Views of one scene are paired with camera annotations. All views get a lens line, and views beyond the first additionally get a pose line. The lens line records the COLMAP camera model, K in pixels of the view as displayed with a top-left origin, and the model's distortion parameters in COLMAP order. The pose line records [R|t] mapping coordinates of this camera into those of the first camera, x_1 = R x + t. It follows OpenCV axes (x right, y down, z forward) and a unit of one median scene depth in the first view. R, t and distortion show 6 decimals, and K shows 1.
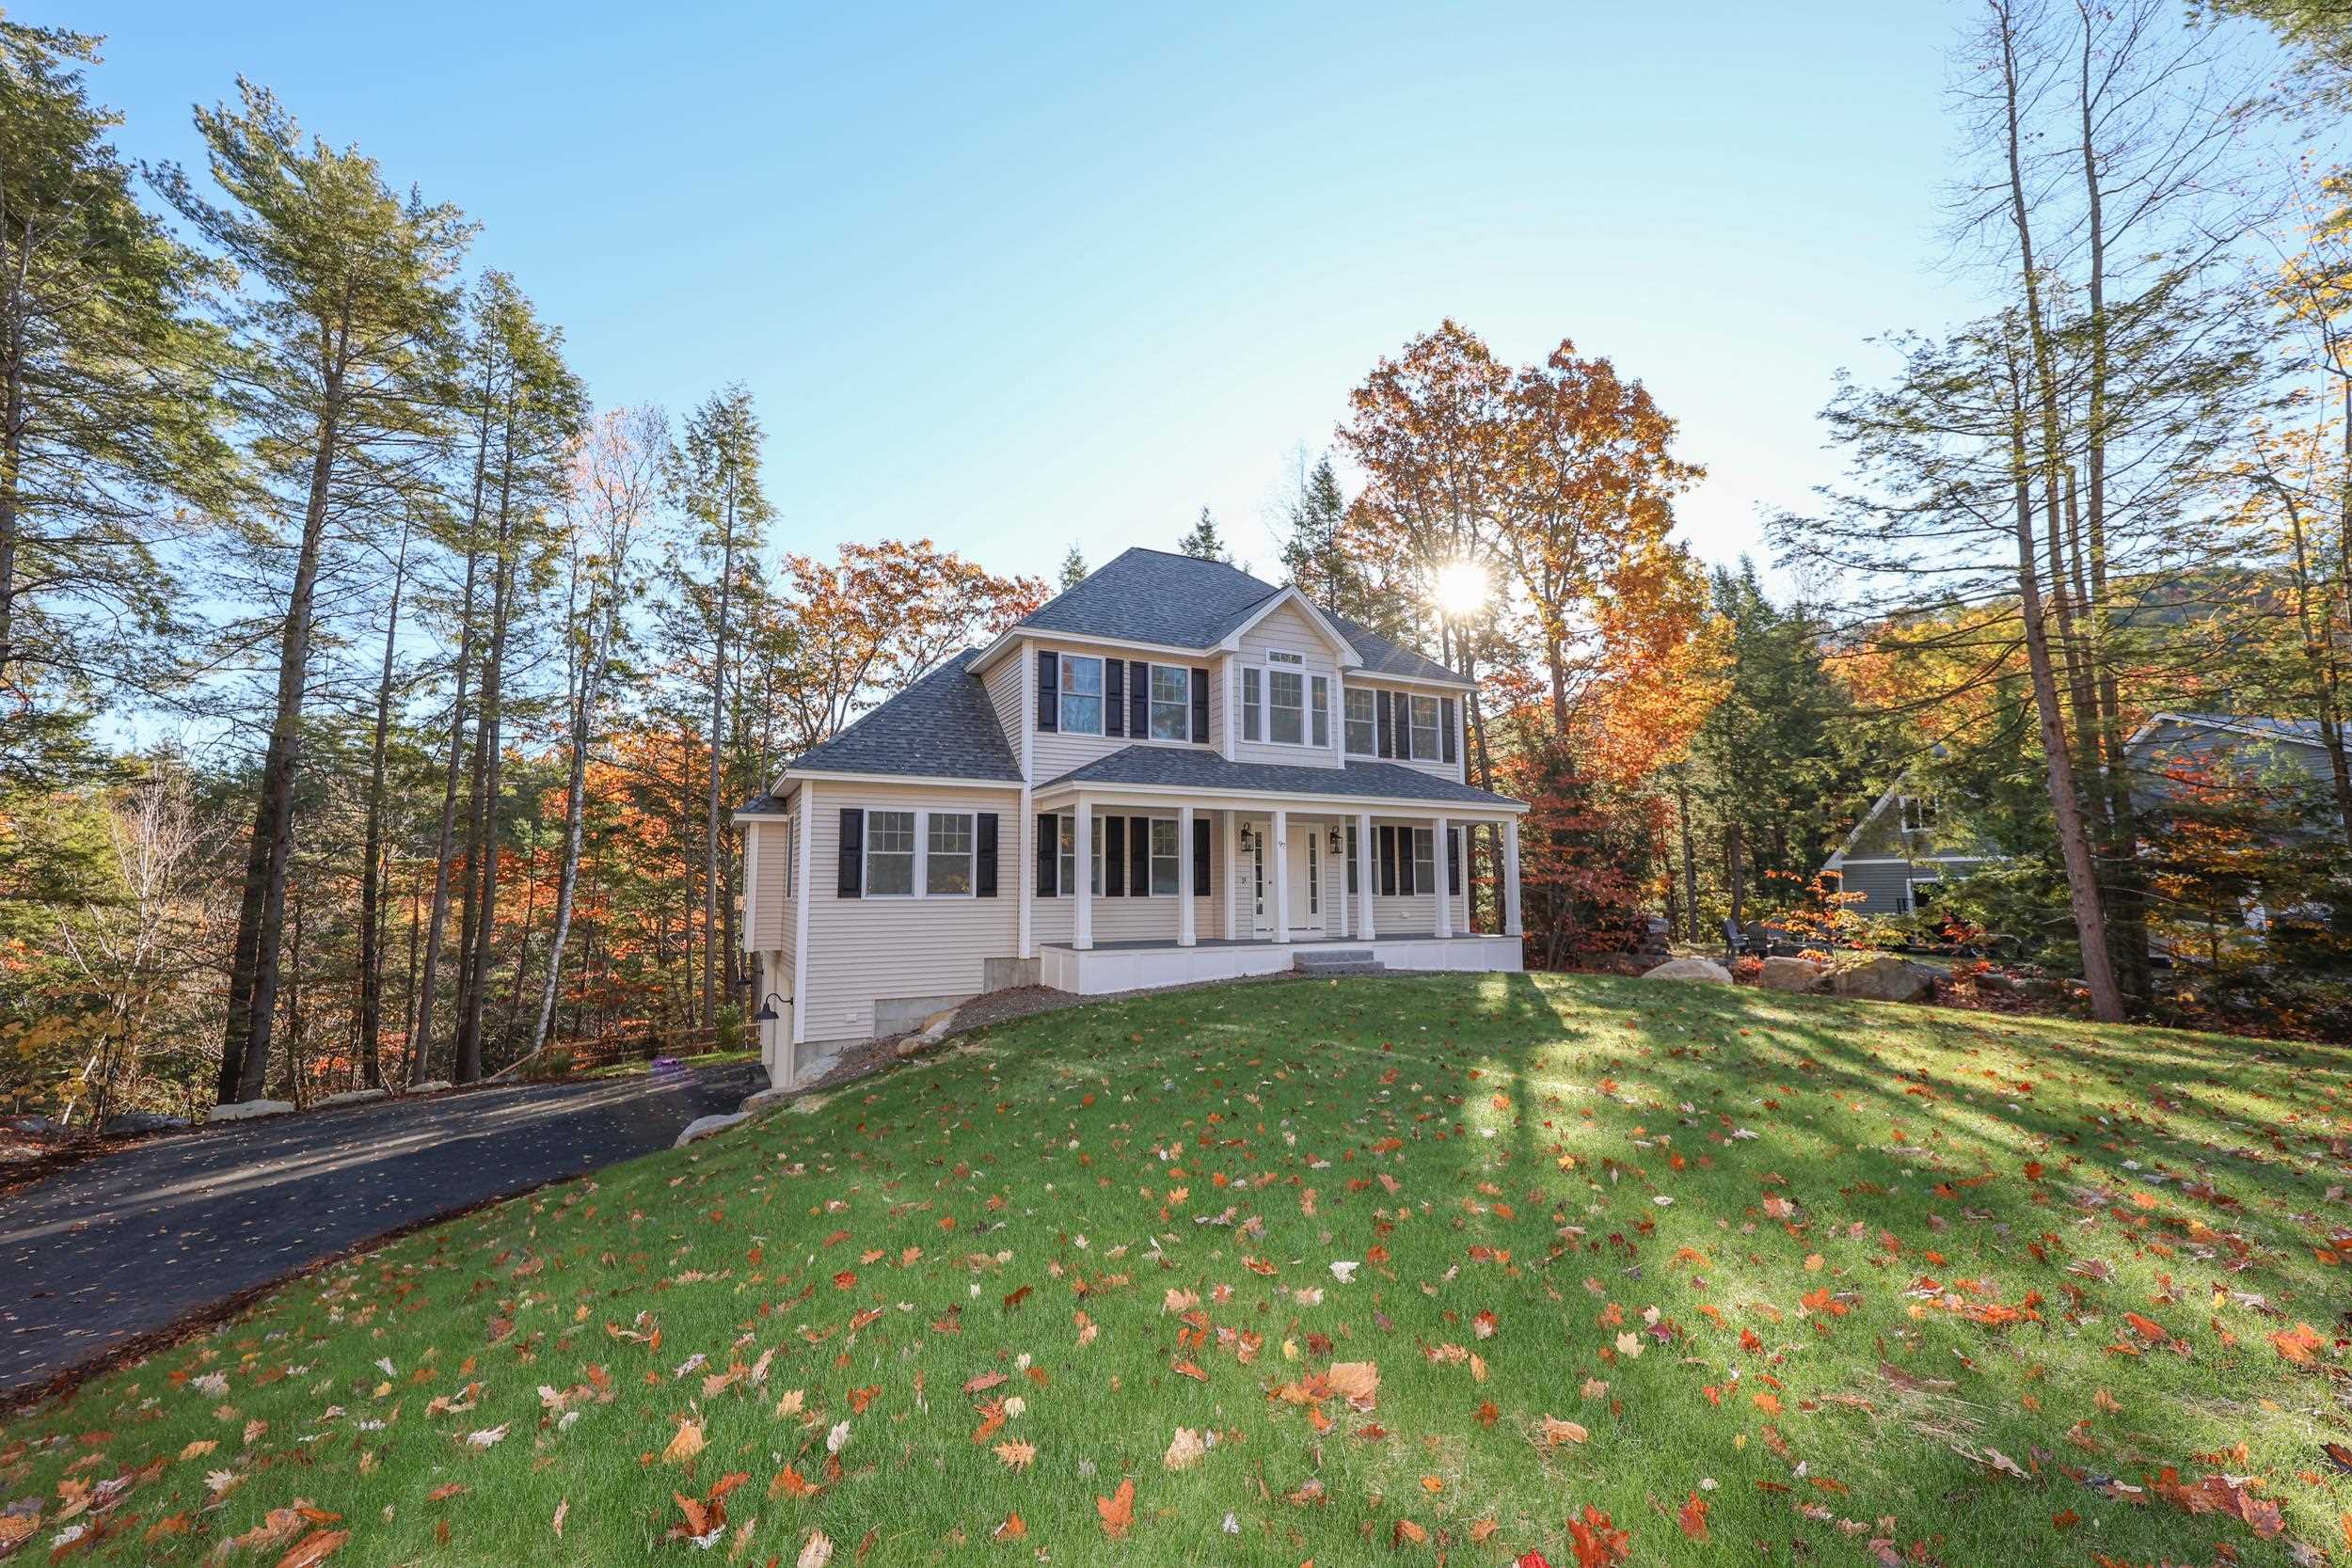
lens RADIAL K [[950.4, 0, 1176.0], [0, 950.4, 784.0], [0, 0, 1]] dist [0.001097, 0.000103]
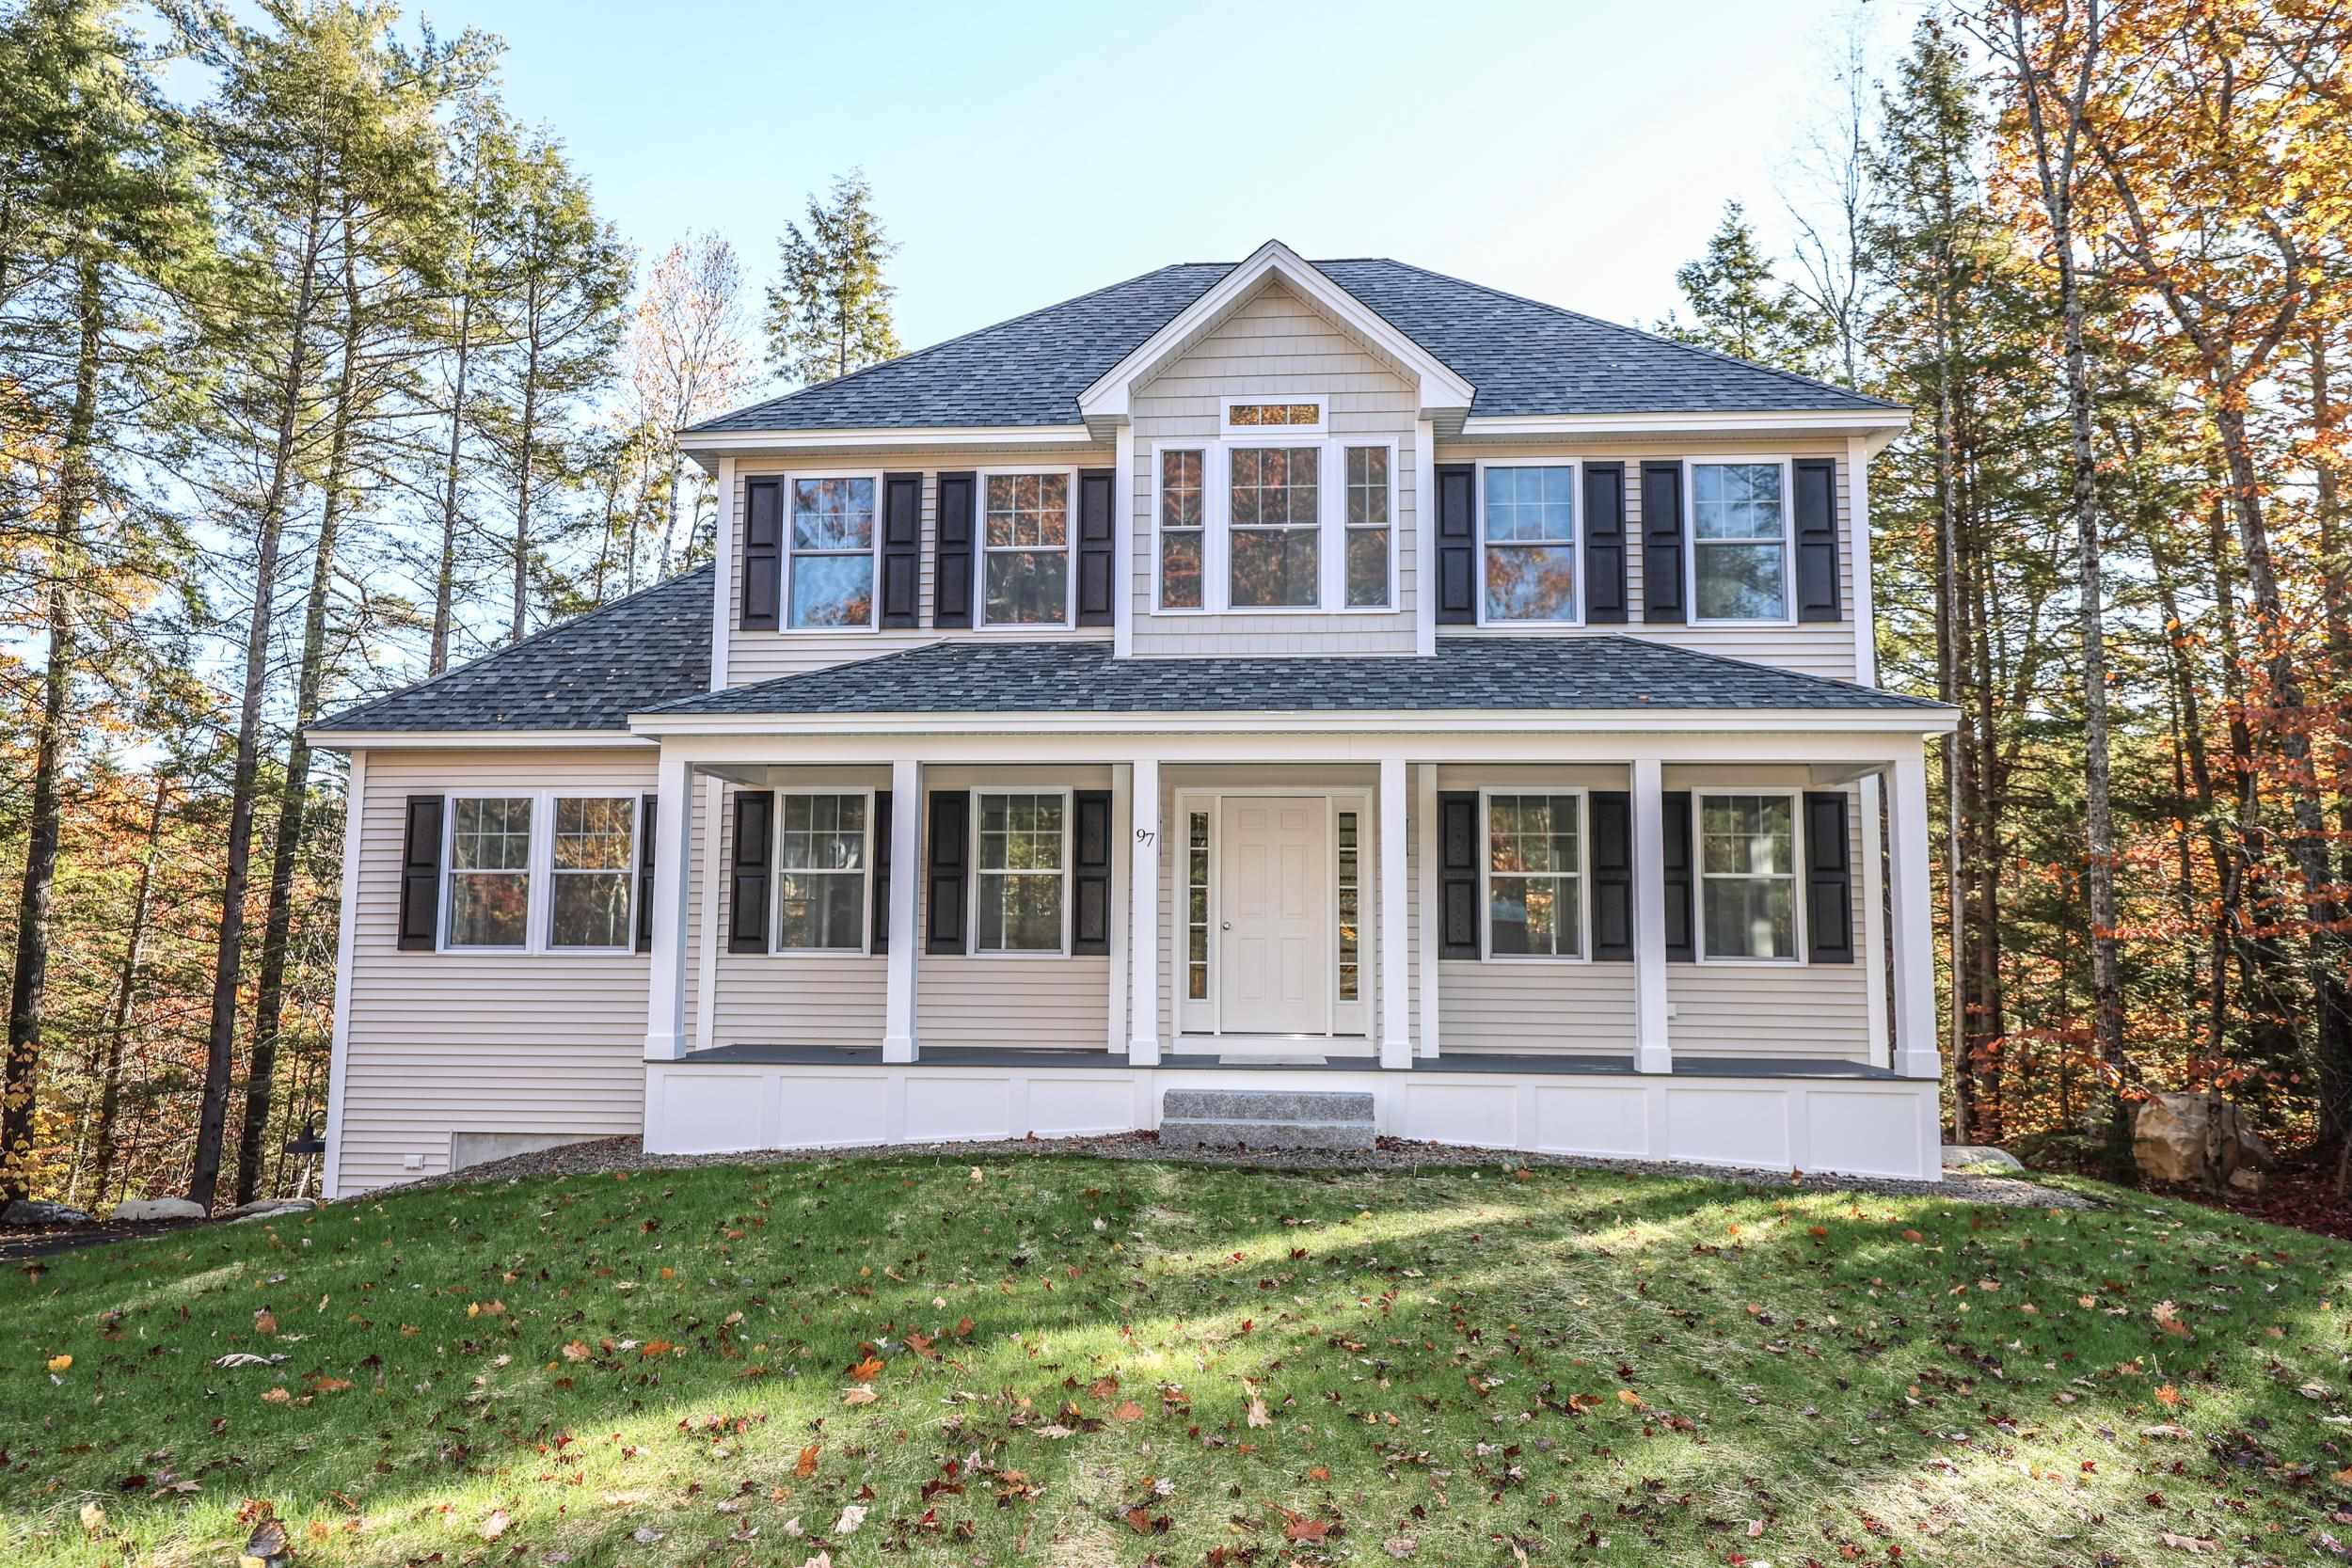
lens RADIAL K [[1562.2, 0, 1176.0], [0, 1562.2, 784.0], [0, 0, 1]] dist [-0.030142, 0.000425]
pose [[0.852126, -0.053804, -0.520564, 0.356905], [0.046969, 0.998549, -0.026323, 0.043596], [0.521225, -0.002020, 0.853417, 0.294281]]
